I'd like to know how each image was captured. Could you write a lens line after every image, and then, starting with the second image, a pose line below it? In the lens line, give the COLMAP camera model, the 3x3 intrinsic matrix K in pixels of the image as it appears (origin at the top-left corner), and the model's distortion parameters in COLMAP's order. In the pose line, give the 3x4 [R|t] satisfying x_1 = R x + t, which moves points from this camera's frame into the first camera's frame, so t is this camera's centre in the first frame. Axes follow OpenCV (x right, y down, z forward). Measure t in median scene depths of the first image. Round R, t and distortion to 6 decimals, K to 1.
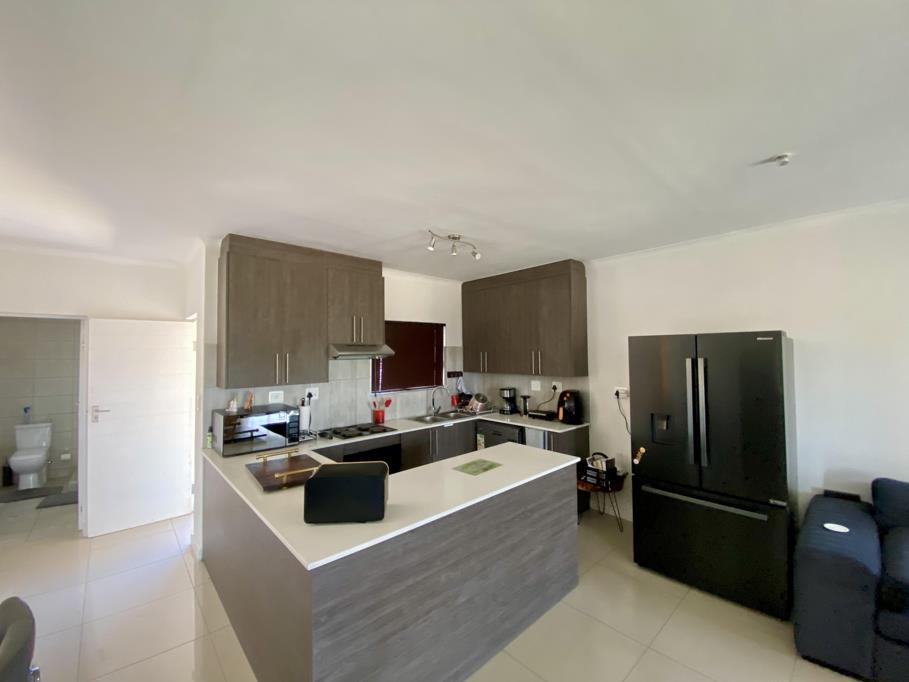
lens RADIAL K [[370.2, 0, 454.5], [0, 370.2, 341.0], [0, 0, 1]] dist [0.044391, -0.031752]
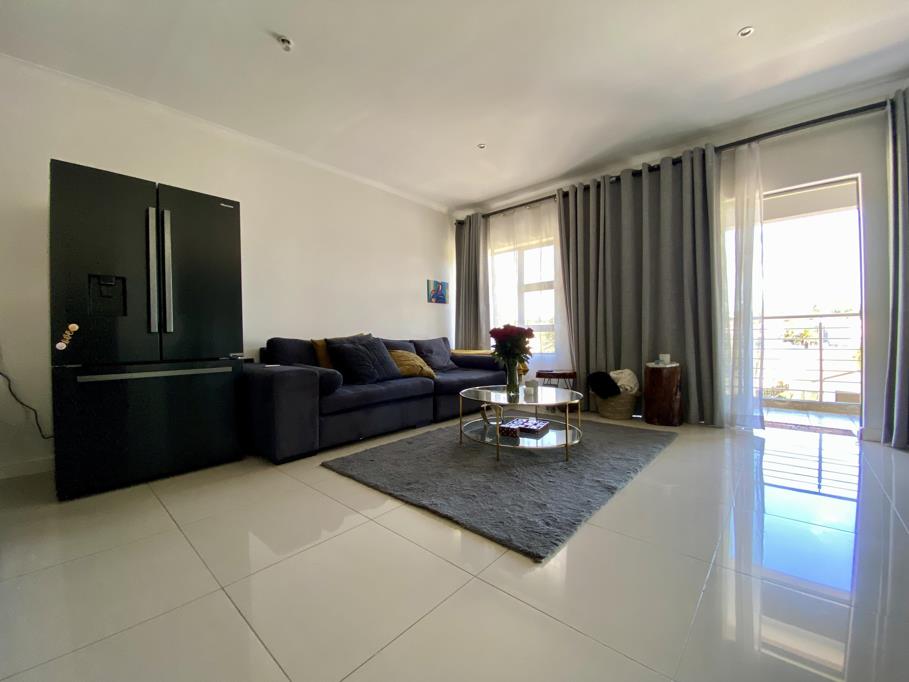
lens RADIAL K [[370.2, 0, 454.5], [0, 370.2, 341.0], [0, 0, 1]] dist [0.044391, -0.031752]
pose [[-0.098505, 0.001157, 0.995136, -0.191382], [-0.017718, 0.999839, -0.002916, 0.230268], [-0.994979, -0.017919, -0.098469, 0.277549]]
